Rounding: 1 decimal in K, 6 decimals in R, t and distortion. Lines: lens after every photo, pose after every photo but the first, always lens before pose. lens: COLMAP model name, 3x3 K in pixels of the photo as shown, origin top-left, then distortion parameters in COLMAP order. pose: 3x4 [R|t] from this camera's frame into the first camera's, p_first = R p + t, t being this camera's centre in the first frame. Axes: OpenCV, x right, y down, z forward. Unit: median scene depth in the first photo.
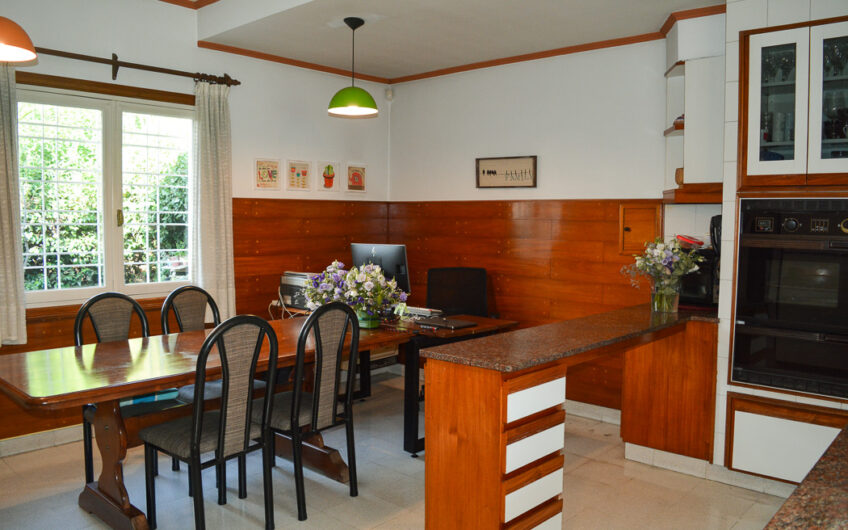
lens RADIAL K [[668.6, 0, 427.2], [0, 668.6, 267.1], [0, 0, 1]] dist [-0.088623, 0.018603]
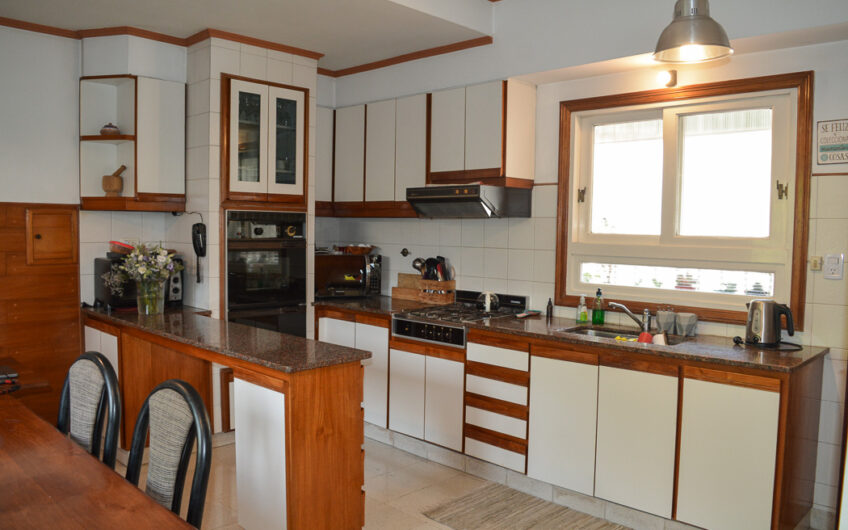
lens RADIAL K [[668.6, 0, 423.8], [0, 668.6, 266.8], [0, 0, 1]] dist [-0.088623, 0.018603]
pose [[0.035354, -0.066649, 0.997150, -0.684691], [0.057331, 0.996266, 0.064558, -0.052008], [-0.997729, 0.054885, 0.039043, 0.532322]]
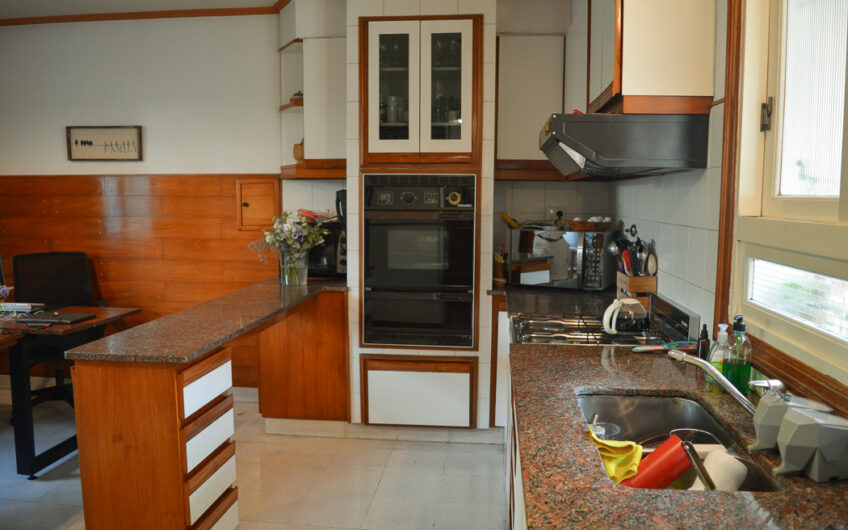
lens RADIAL K [[668.6, 0, 428.8], [0, 668.6, 269.0], [0, 0, 1]] dist [-0.088623, 0.018603]
pose [[0.802834, -0.065702, 0.592571, -0.085446], [0.043006, 0.997702, 0.052356, -0.001975], [-0.594649, -0.016549, 0.803815, 0.049652]]
